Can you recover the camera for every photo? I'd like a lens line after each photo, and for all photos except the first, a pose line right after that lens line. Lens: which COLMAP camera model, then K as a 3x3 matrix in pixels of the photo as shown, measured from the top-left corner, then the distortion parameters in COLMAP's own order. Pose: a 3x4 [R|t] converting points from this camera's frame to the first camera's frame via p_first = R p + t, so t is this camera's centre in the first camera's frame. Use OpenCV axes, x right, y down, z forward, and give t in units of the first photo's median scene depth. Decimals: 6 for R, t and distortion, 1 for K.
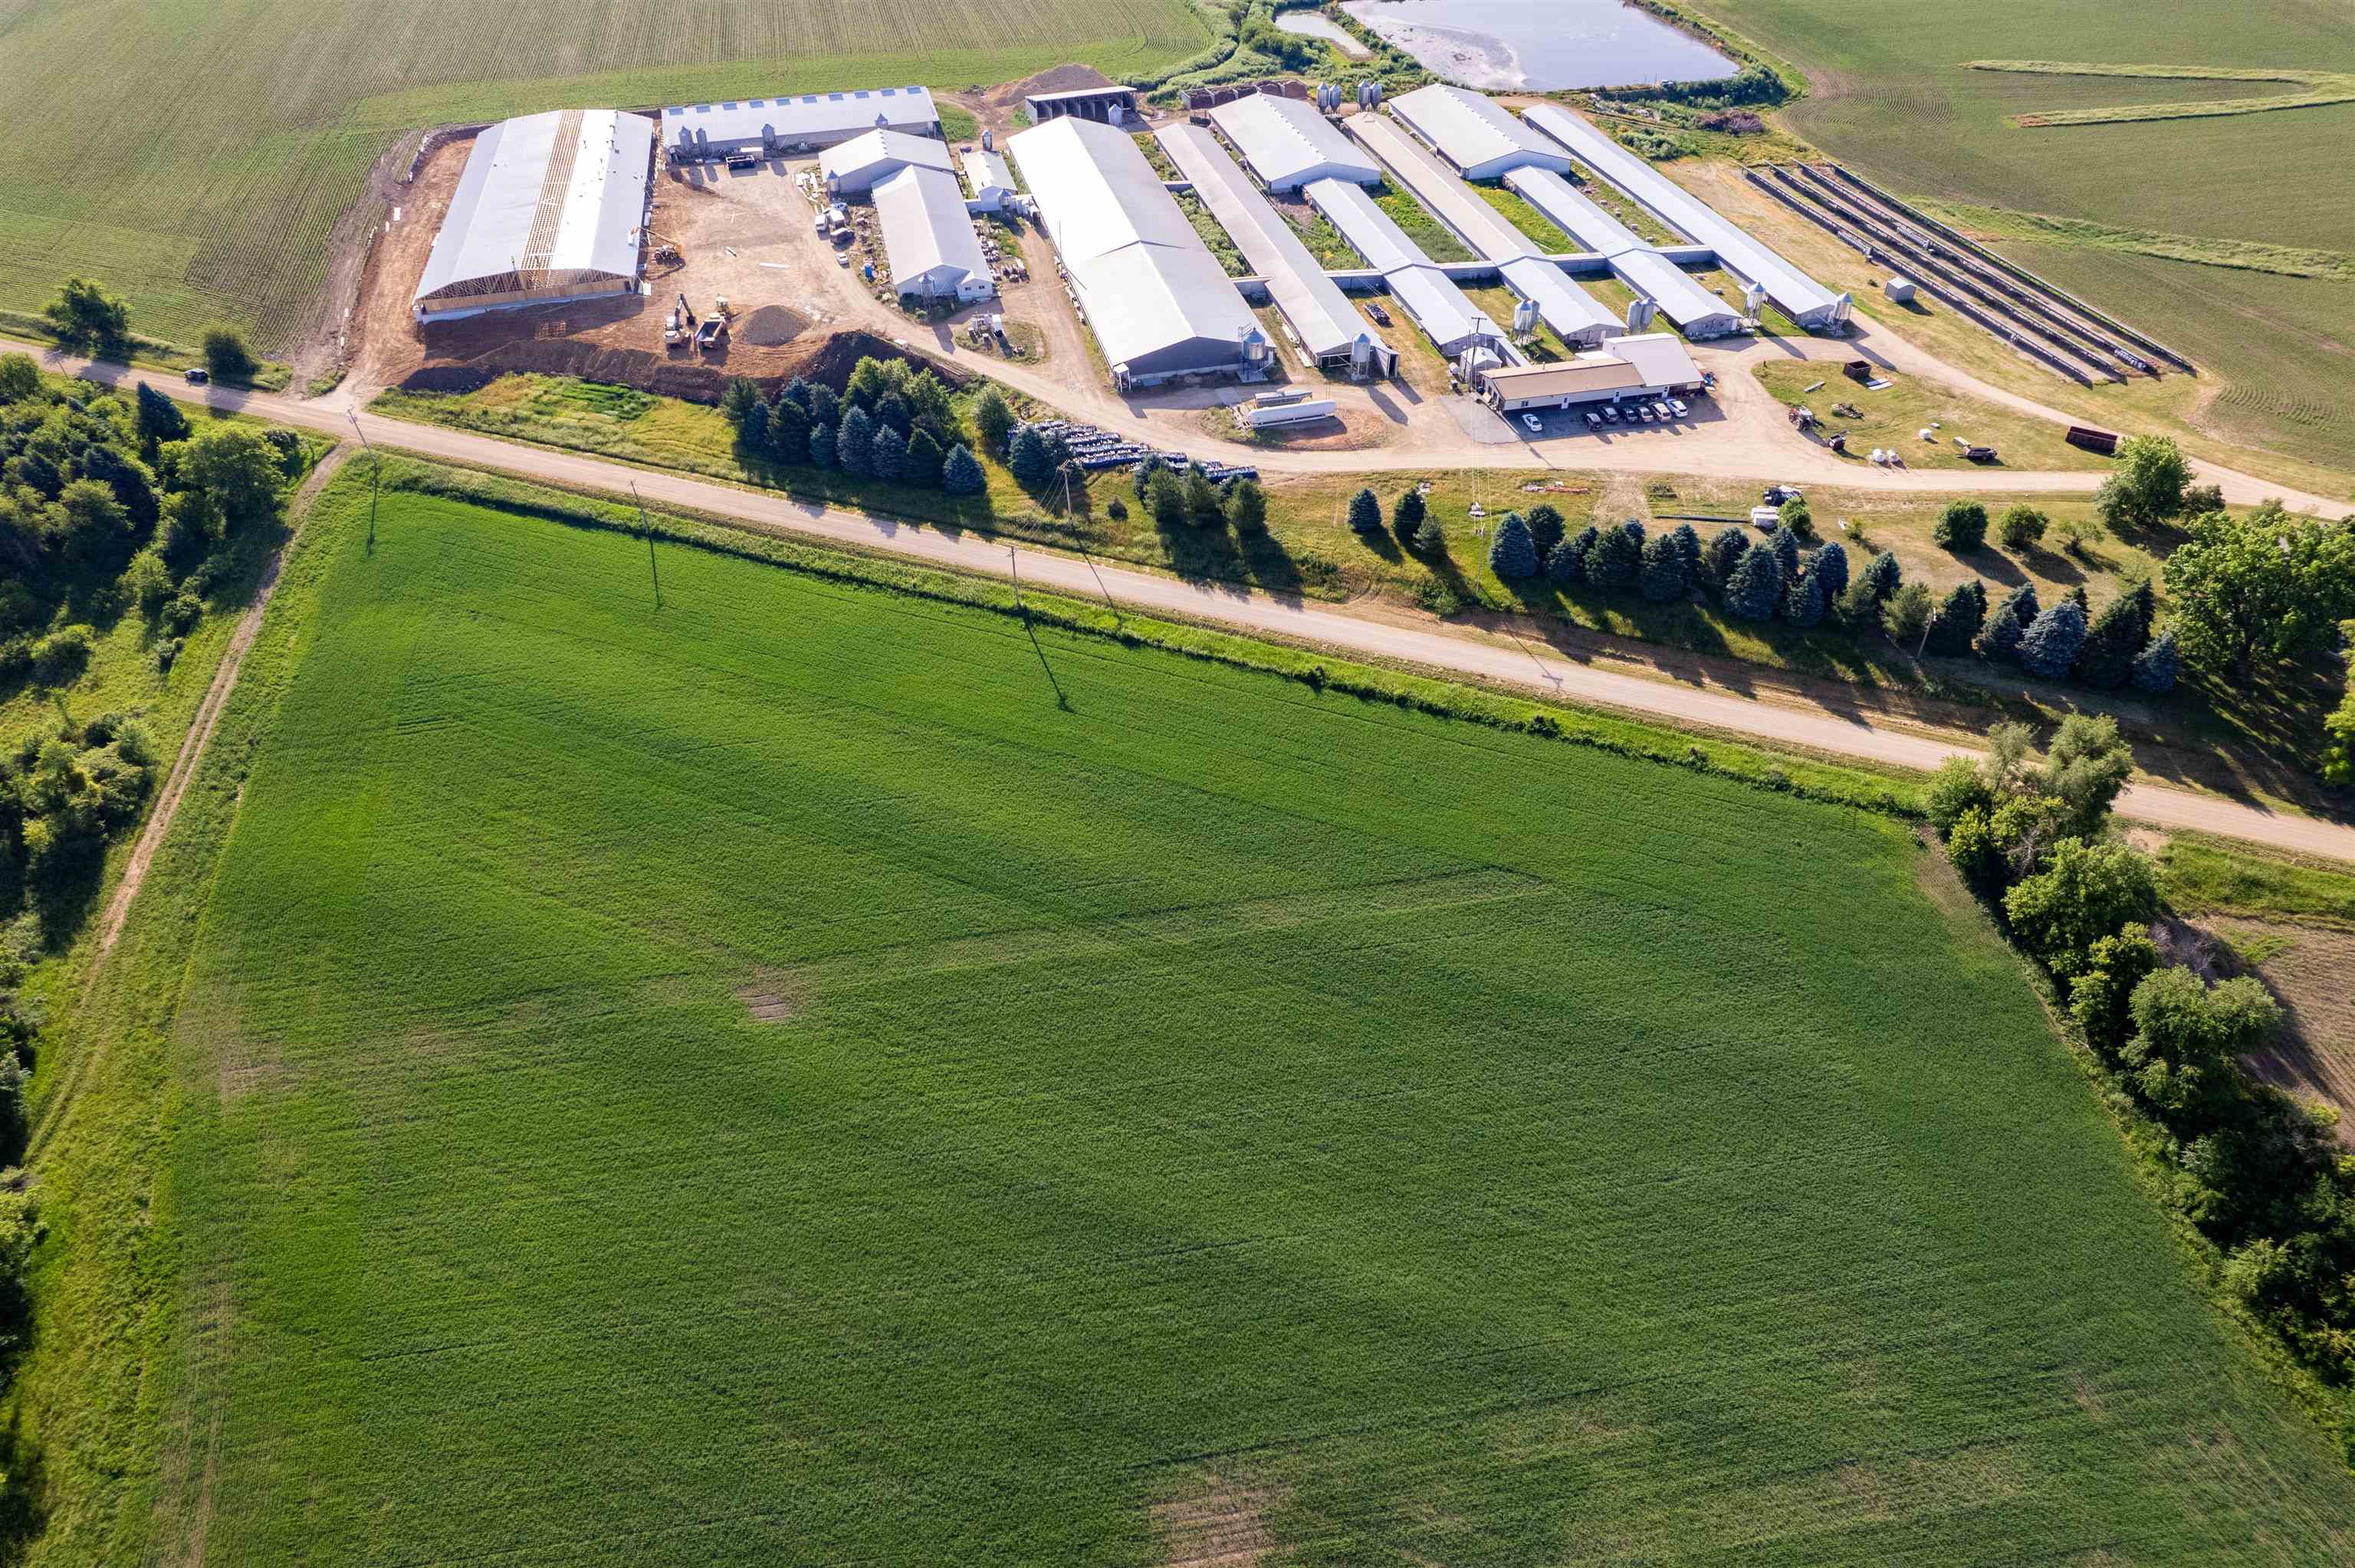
lens RADIAL K [[1546.5, 0, 1174.3], [0, 1546.5, 781.9], [0, 0, 1]] dist [-0.088422, 0.080128]
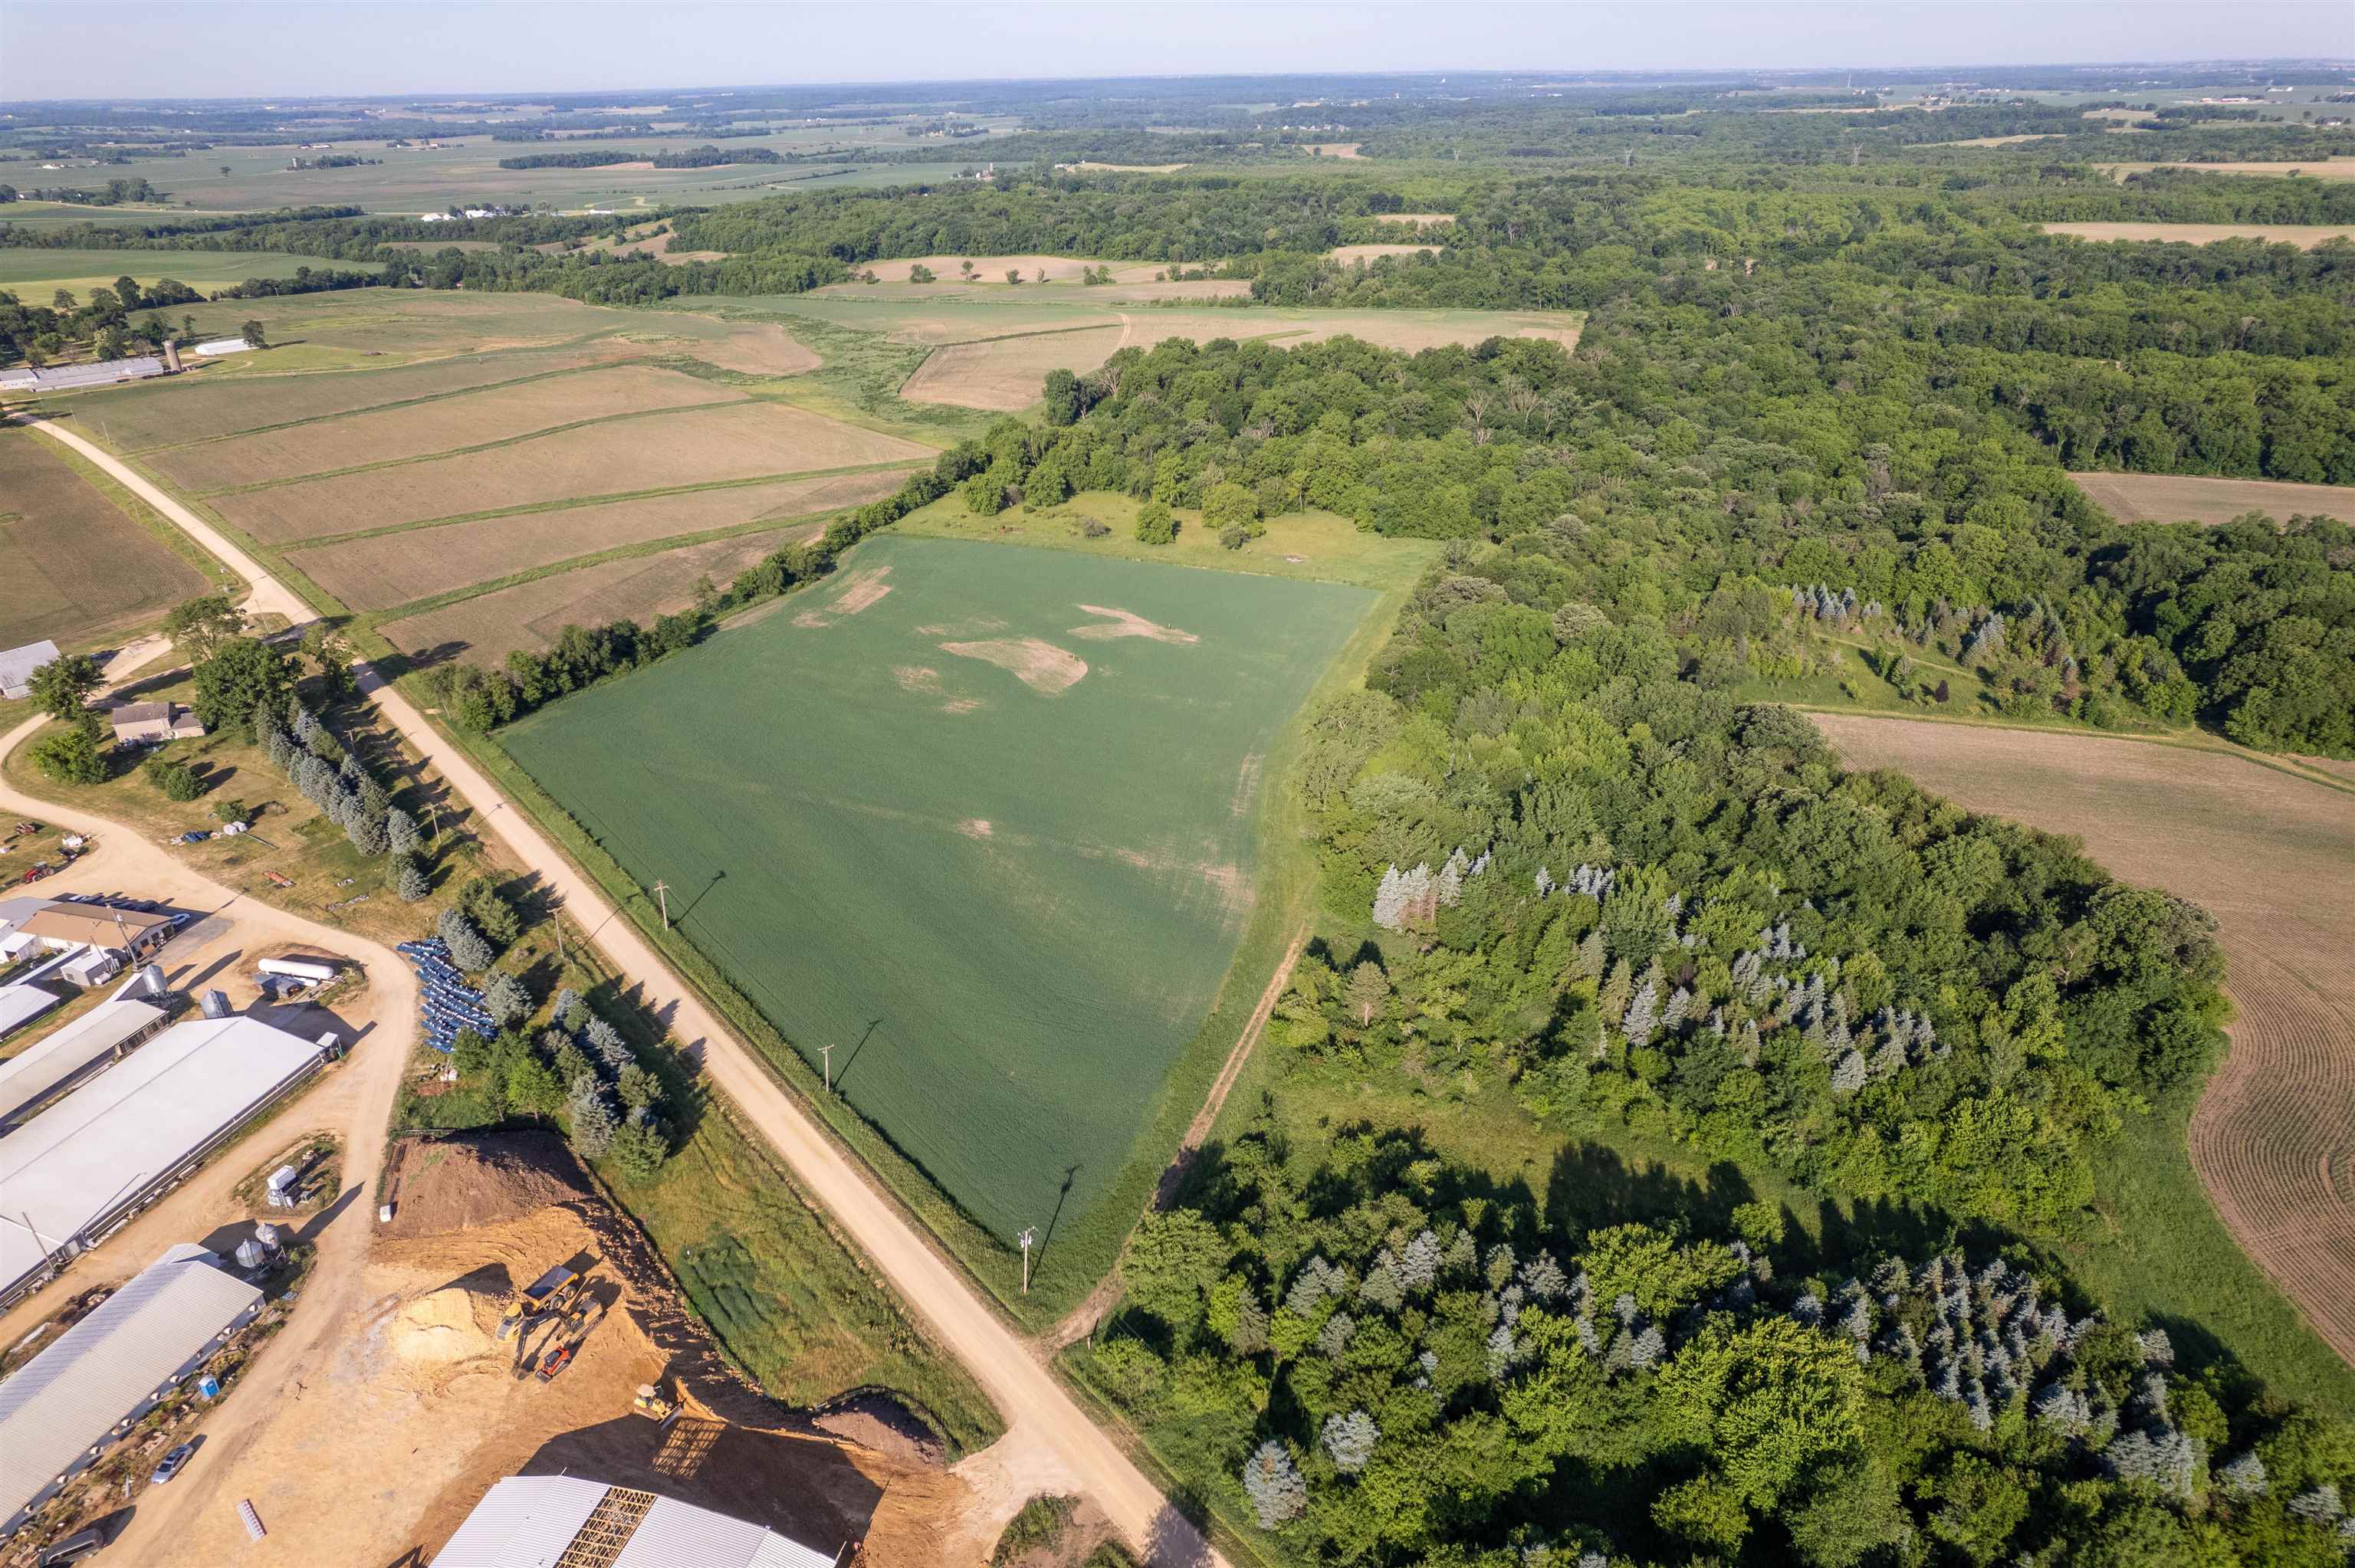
lens RADIAL K [[1513.3, 0, 1188.7], [0, 1513.3, 796.7], [0, 0, 1]] dist [-0.078341, 0.072159]
pose [[-0.880456, -0.195850, 0.431787, -0.889345], [0.316674, 0.434865, 0.842977, -0.959172], [-0.352866, 0.878940, -0.320859, 0.990939]]
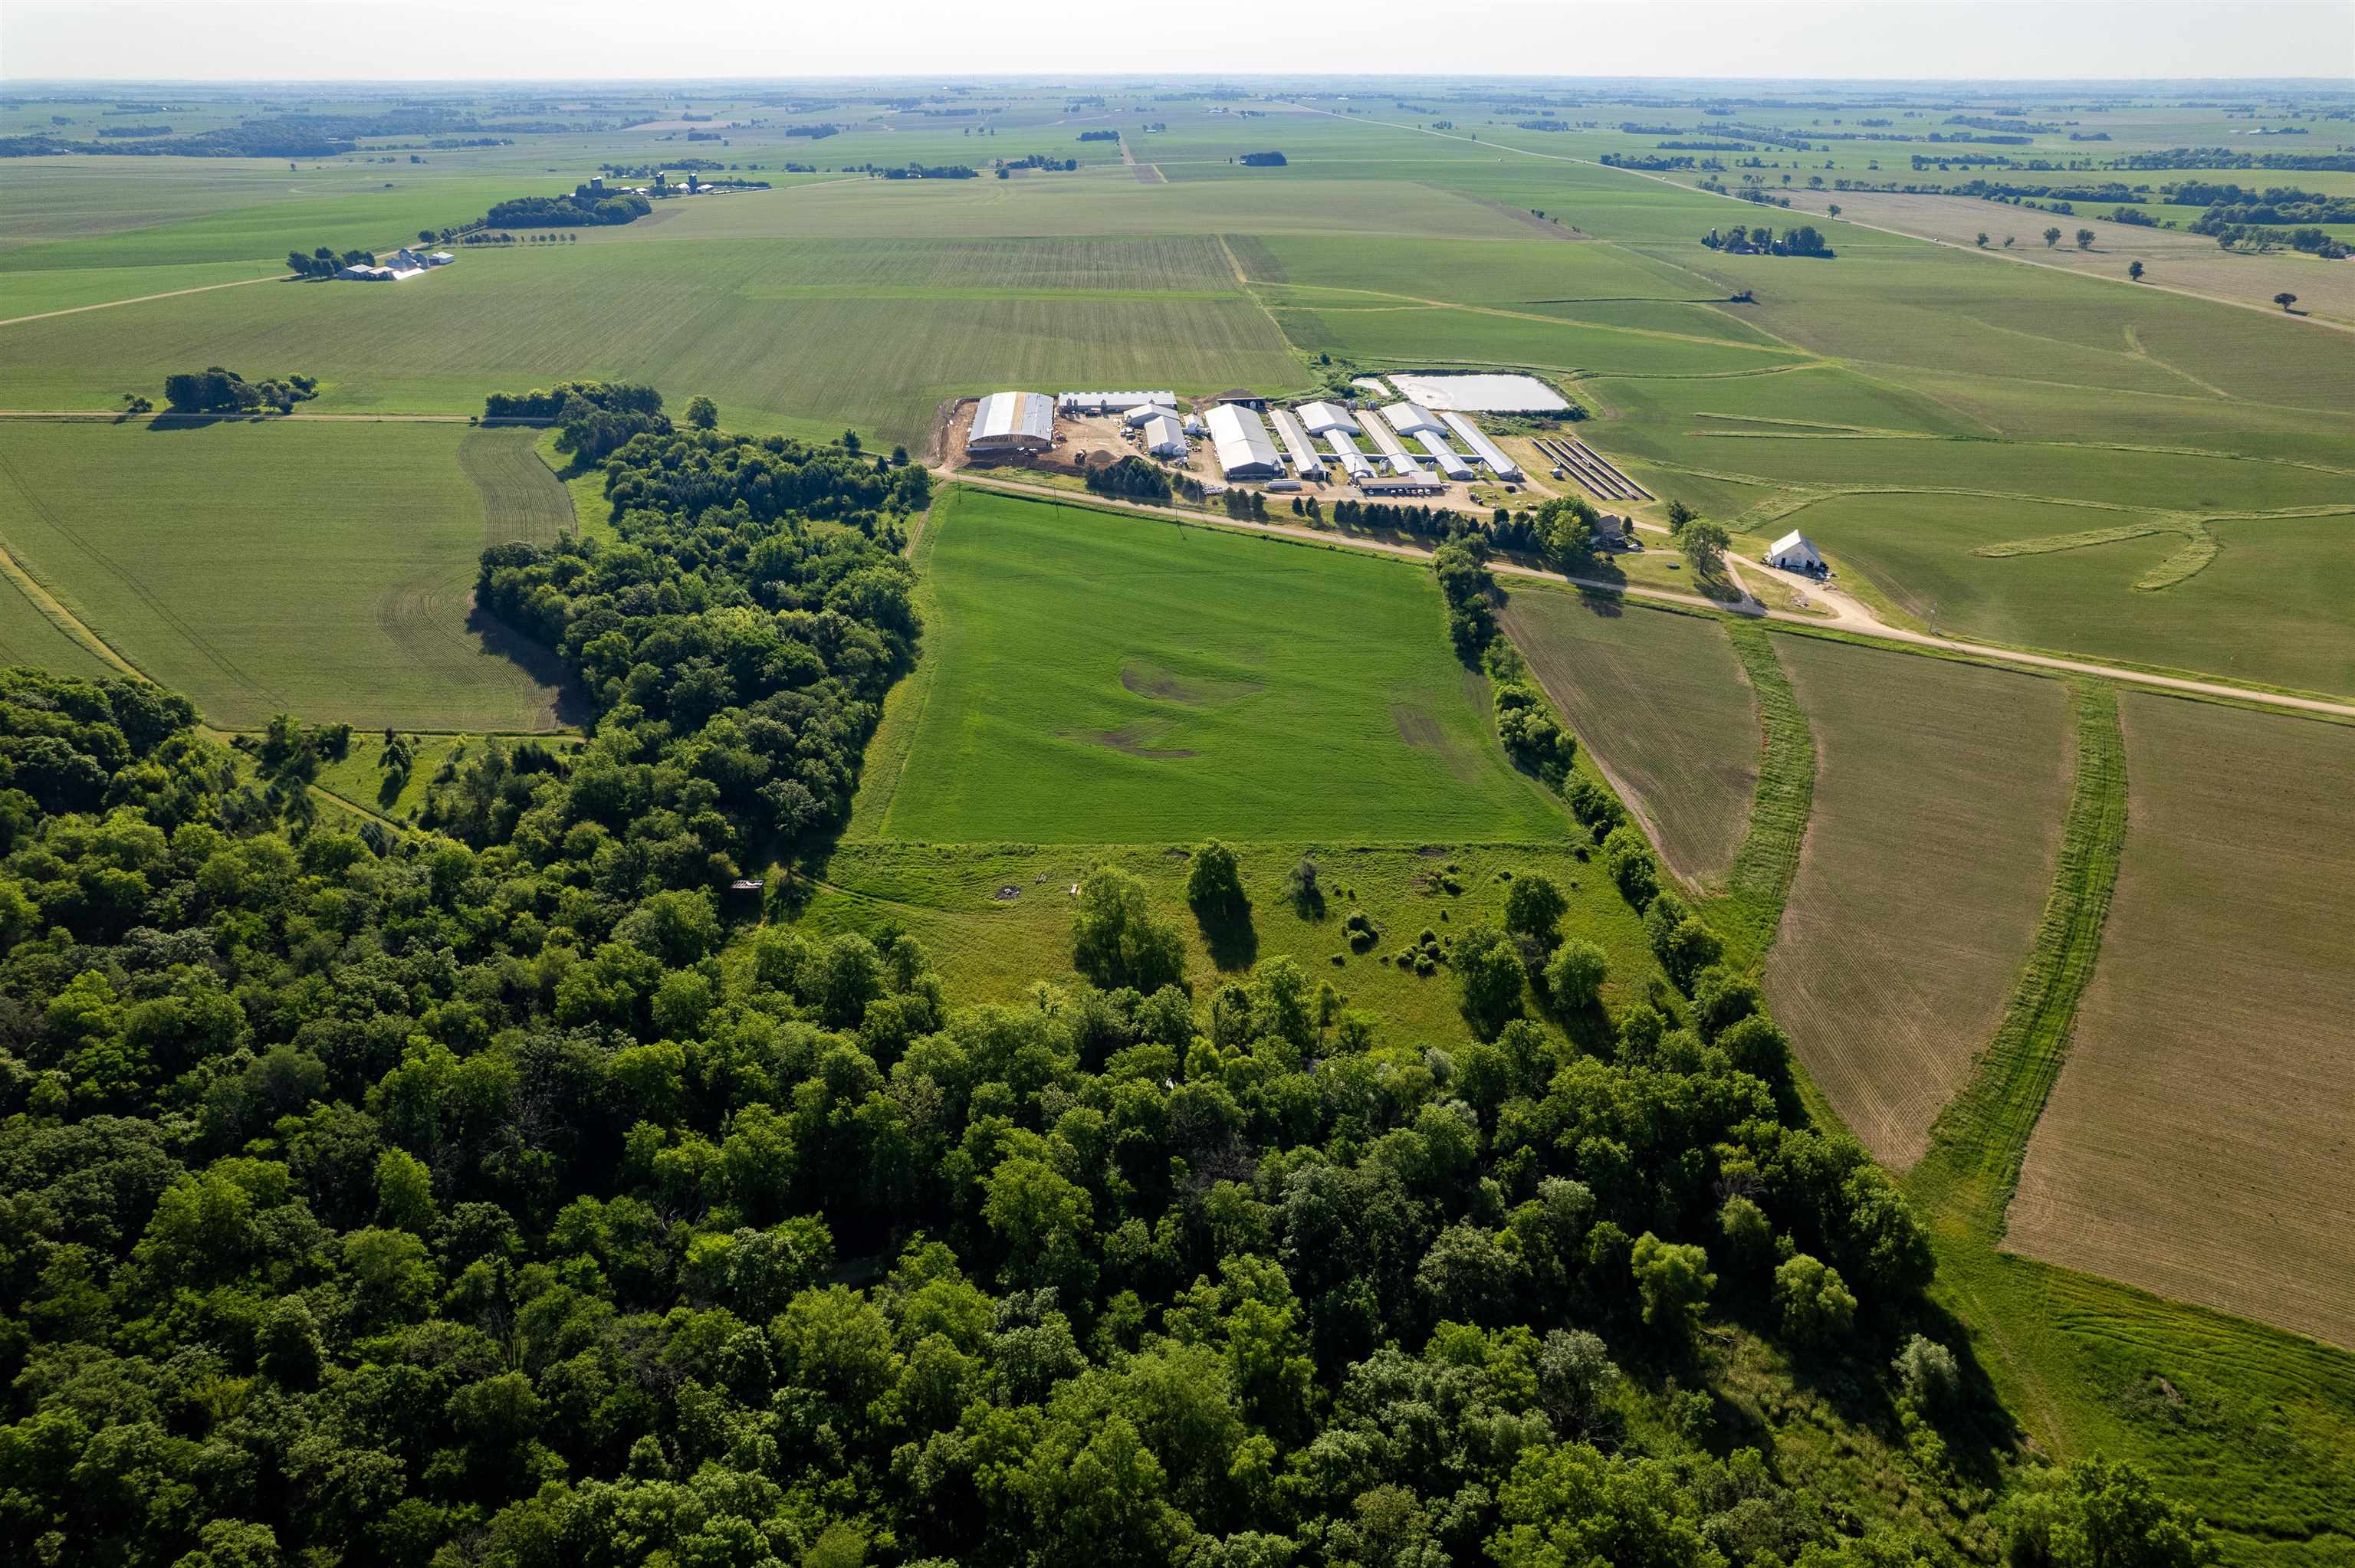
lens RADIAL K [[1513.3, 0, 1188.7], [0, 1513.3, 796.7], [0, 0, 1]] dist [-0.078341, 0.072159]
pose [[0.986401, 0.081093, -0.142956, 0.336502], [-0.112509, 0.967221, -0.227653, 0.929786], [0.119809, 0.240641, 0.963191, -1.484387]]
